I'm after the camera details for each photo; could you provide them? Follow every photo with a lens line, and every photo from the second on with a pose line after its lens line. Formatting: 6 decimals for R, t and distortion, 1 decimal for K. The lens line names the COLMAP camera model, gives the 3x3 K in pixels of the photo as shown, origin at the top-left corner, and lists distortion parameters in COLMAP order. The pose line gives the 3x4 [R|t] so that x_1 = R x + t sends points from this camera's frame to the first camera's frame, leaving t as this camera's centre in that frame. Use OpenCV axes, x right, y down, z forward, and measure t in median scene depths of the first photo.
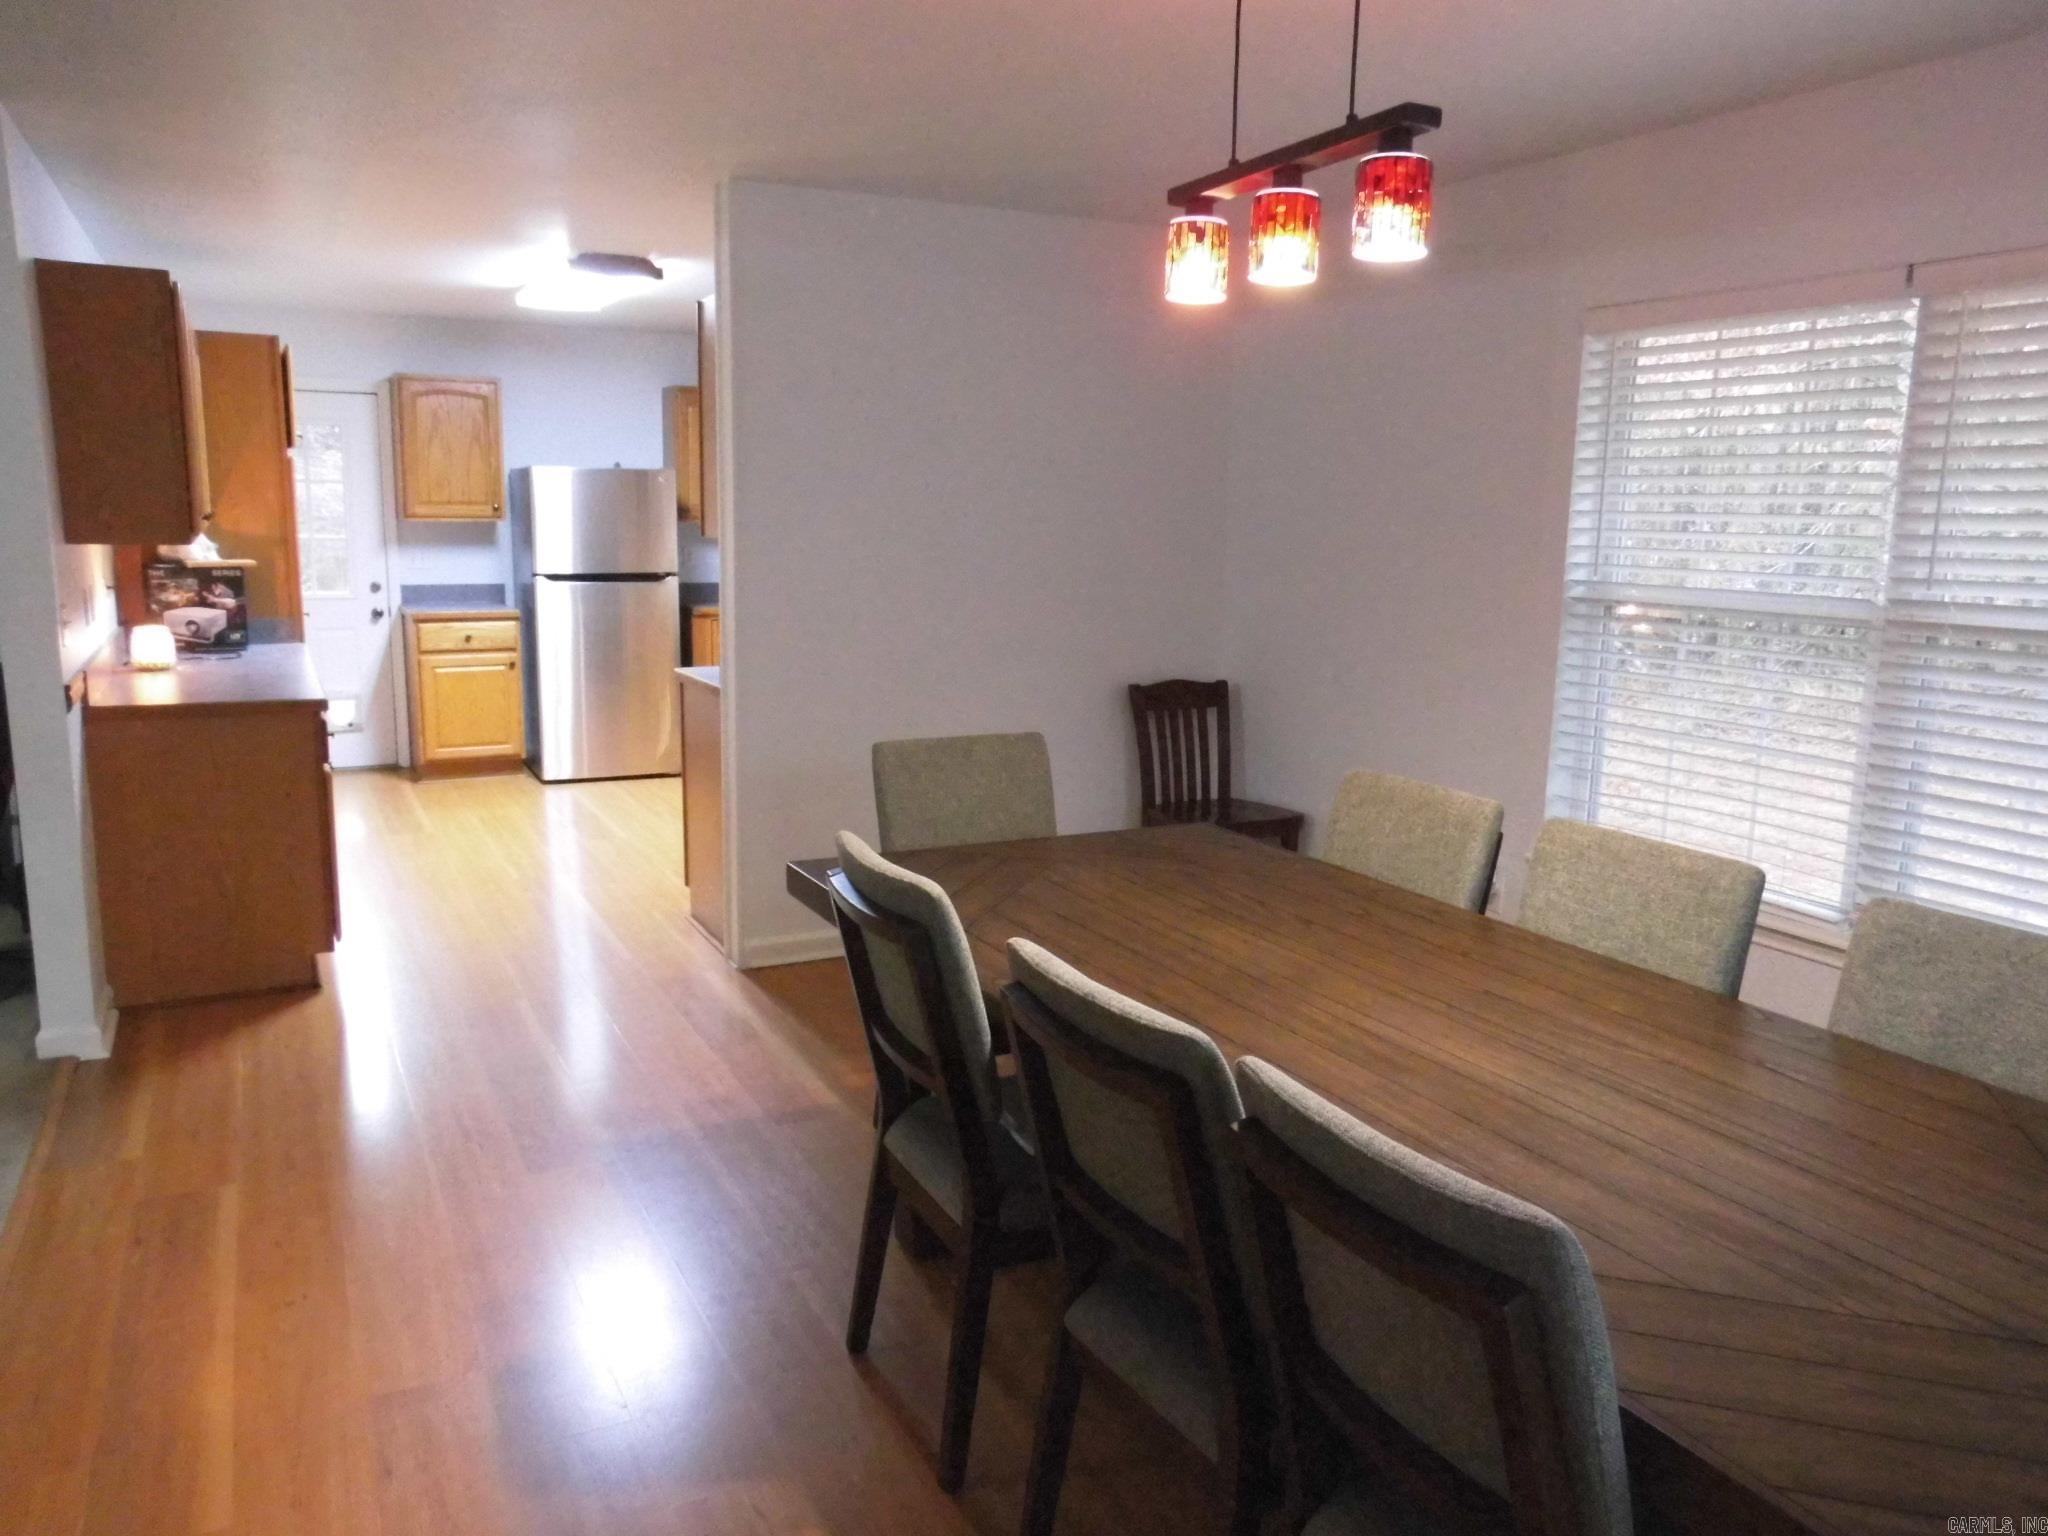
lens RADIAL K [[1500.1, 0, 1024.0], [0, 1500.1, 768.0], [0, 0, 1]] dist [0.002281, 0.000548]
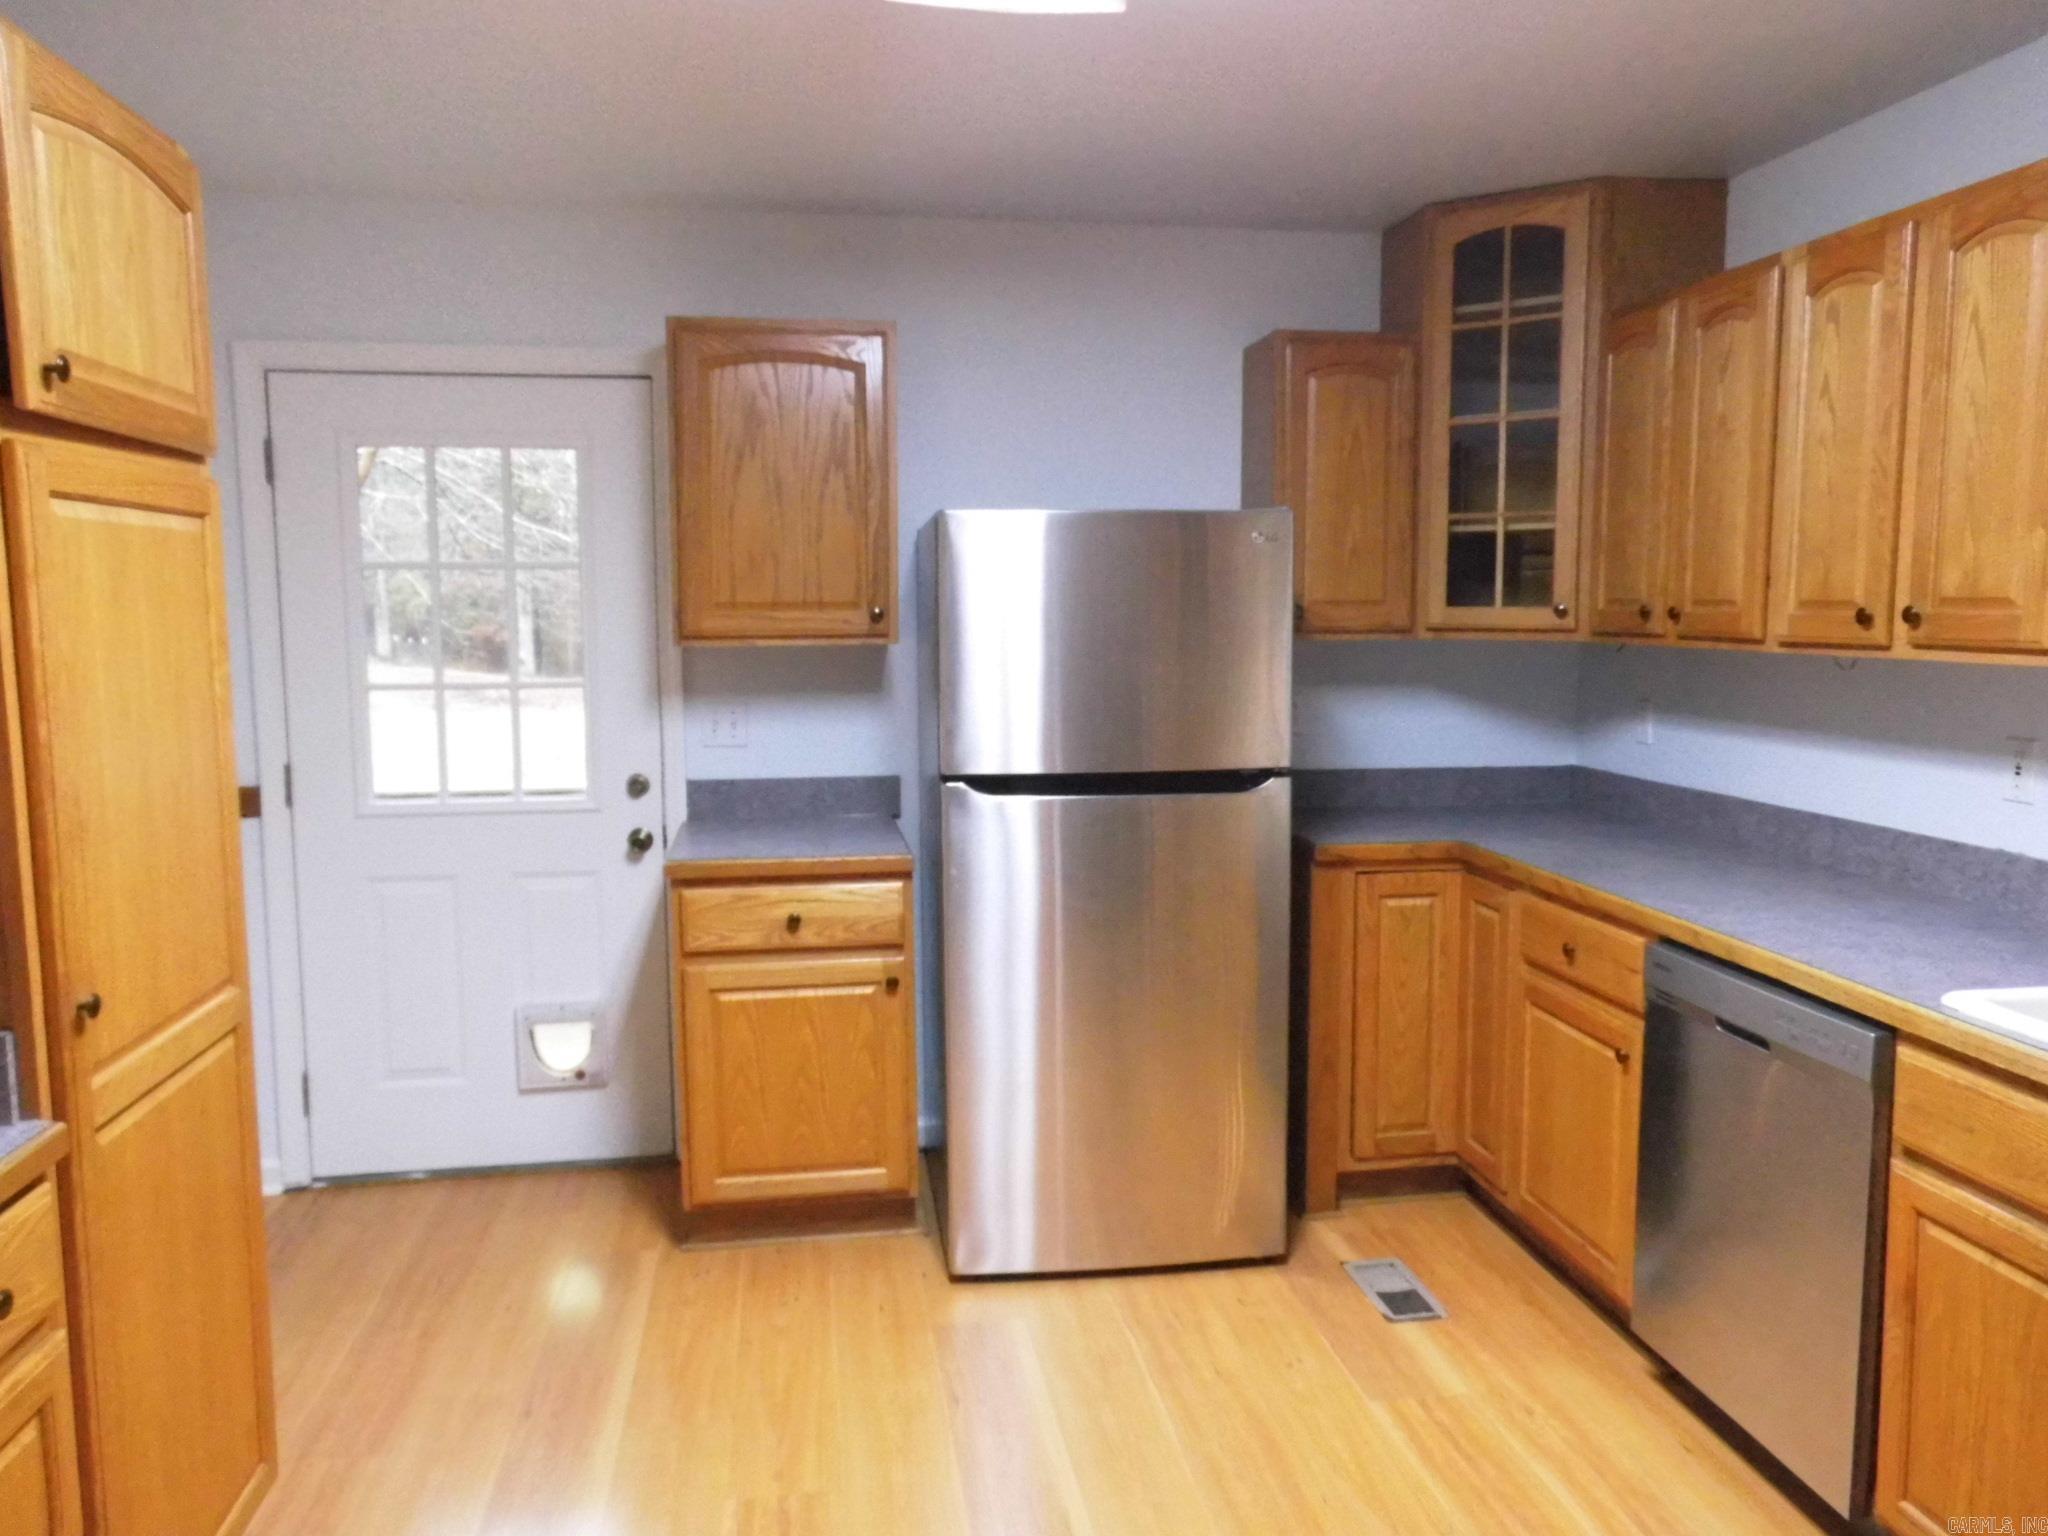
lens RADIAL K [[1512.2, 0, 1037.3], [0, 1512.2, 775.0], [0, 0, 1]] dist [-0.012057, 0.055772]
pose [[0.953679, 0.016530, -0.300372, -0.175094], [-0.035276, 0.997746, -0.057092, -0.104107], [0.298751, 0.065043, 0.952112, 0.602527]]
